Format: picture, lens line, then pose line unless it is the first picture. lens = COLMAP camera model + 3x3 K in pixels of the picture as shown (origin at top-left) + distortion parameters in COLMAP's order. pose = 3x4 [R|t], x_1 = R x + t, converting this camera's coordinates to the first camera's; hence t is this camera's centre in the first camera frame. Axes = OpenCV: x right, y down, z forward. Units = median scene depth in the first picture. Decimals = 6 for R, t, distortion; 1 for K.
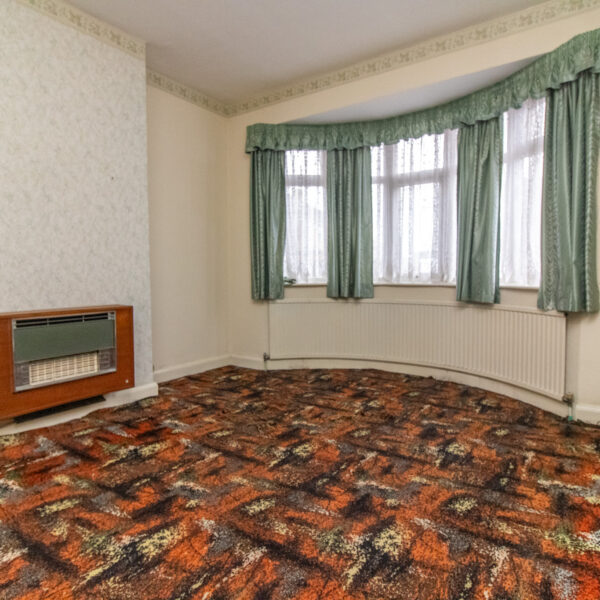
lens RADIAL K [[410.8, 0, 301.7], [0, 410.8, 294.5], [0, 0, 1]] dist [0.011330, -0.005733]
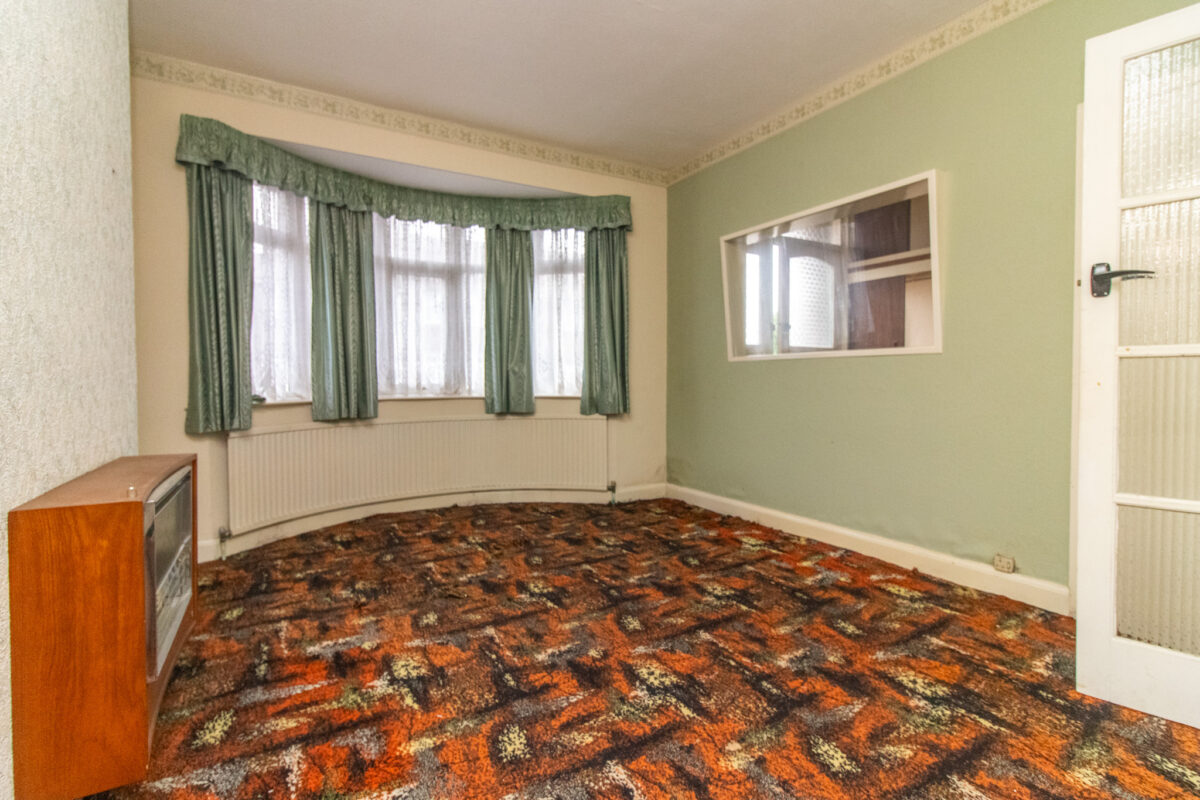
lens RADIAL K [[551.0, 0, 601.9], [0, 551.0, 408.3], [0, 0, 1]] dist [0.000600, 0.000862]
pose [[0.442845, -0.047076, 0.895361, -0.856935], [0.050729, 0.998337, 0.027399, -0.025864], [-0.895162, 0.033287, 0.444497, 0.307918]]
